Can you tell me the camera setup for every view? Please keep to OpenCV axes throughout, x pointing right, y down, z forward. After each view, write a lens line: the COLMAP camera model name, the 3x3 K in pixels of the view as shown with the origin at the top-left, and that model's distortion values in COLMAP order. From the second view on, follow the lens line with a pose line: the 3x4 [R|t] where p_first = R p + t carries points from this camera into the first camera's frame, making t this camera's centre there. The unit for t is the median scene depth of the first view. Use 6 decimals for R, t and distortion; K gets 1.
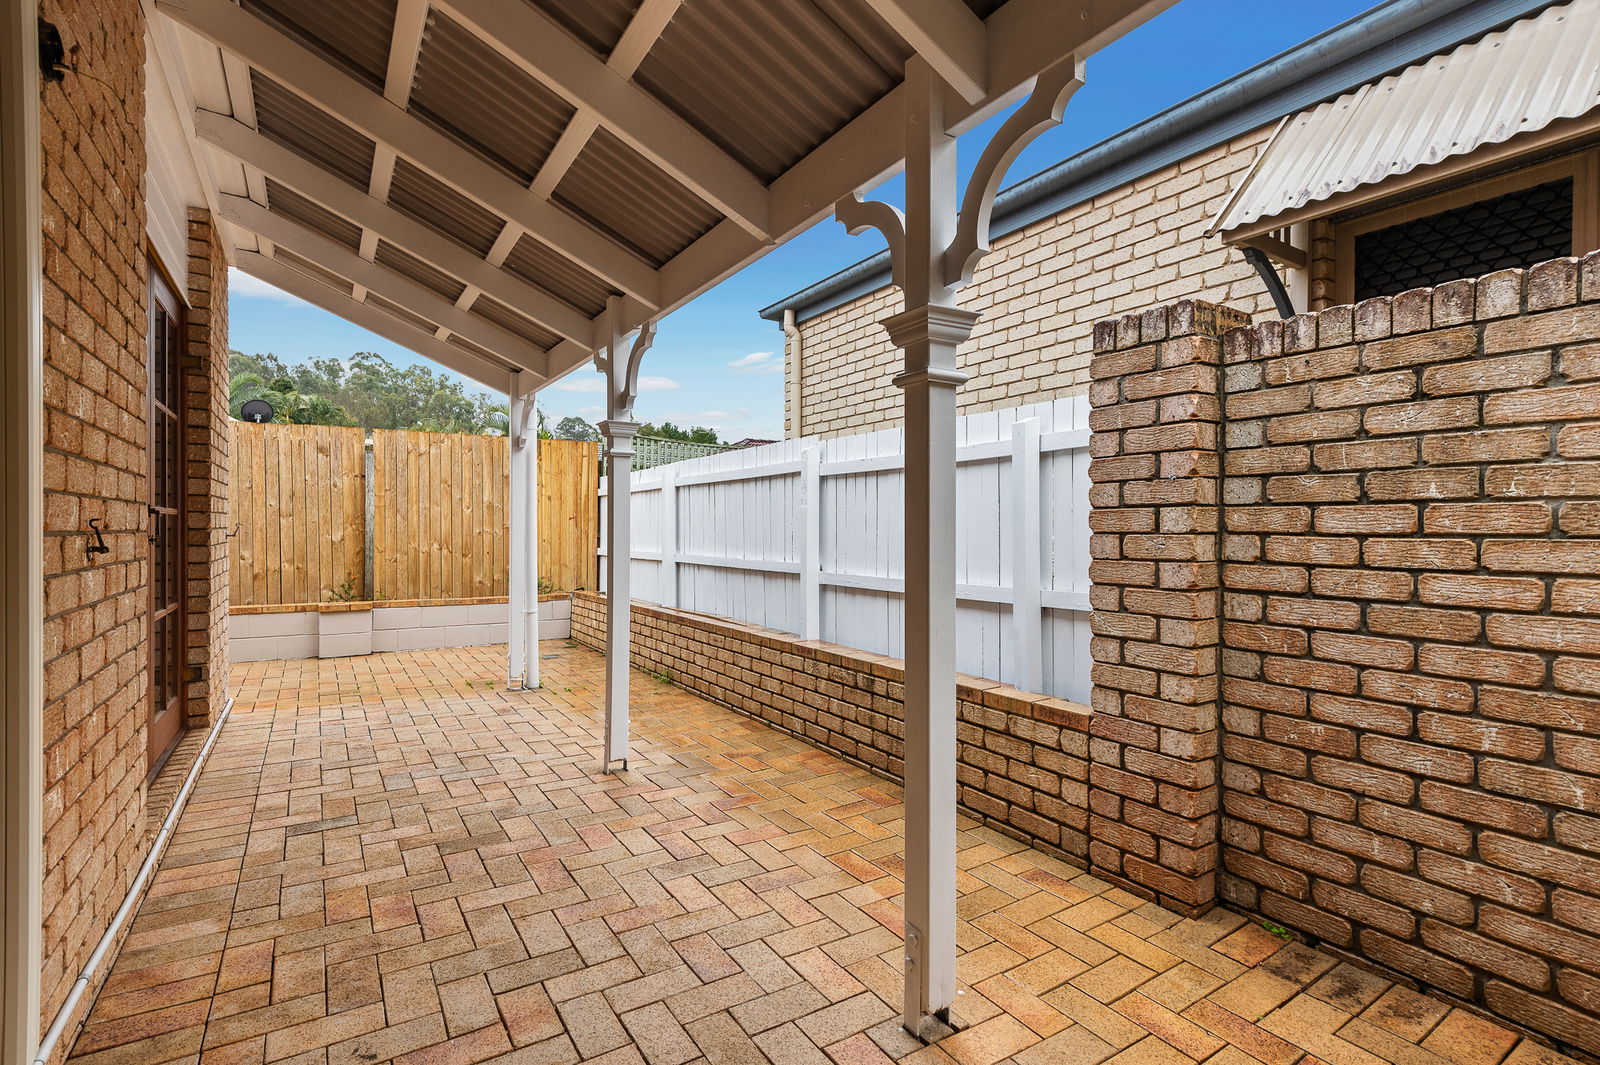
lens RADIAL K [[748.8, 0, 790.6], [0, 748.8, 526.3], [0, 0, 1]] dist [0.001924, -0.000630]
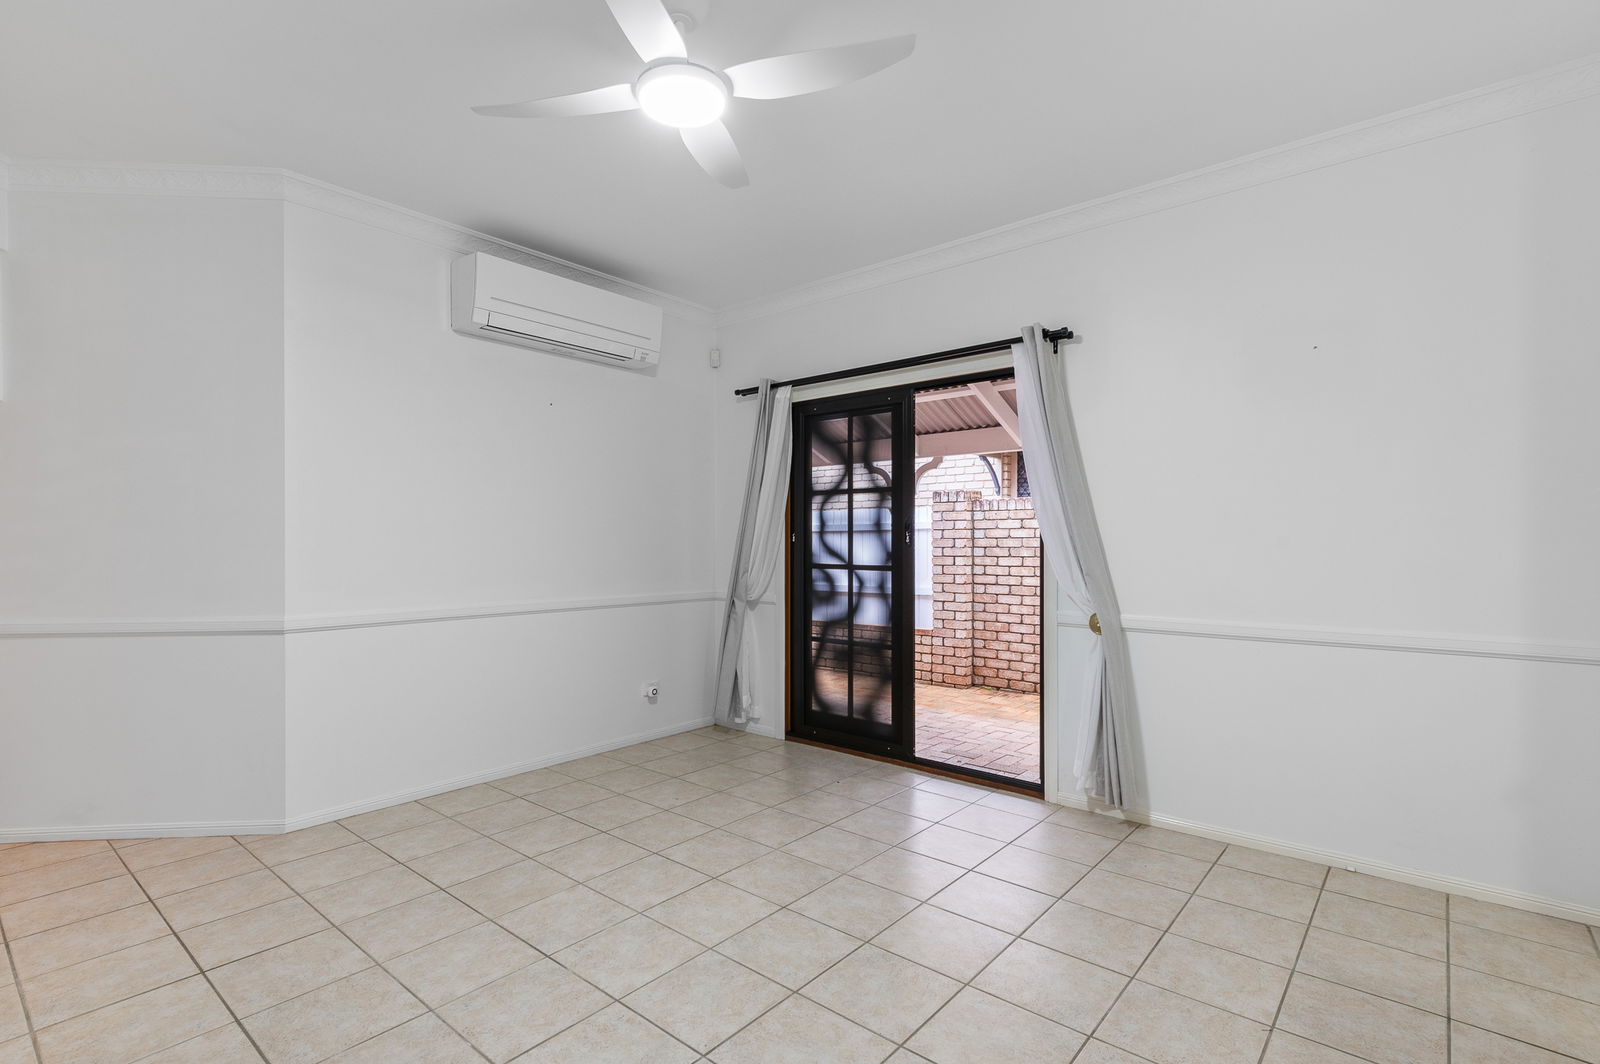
lens RADIAL K [[748.8, 0, 807.4], [0, 748.8, 538.3], [0, 0, 1]] dist [0.001924, -0.000630]
pose [[0.952081, -0.004865, 0.305808, -1.019852], [0.004872, 0.999988, 0.000738, -0.107528], [-0.305808, 0.000787, 0.952093, -1.732116]]
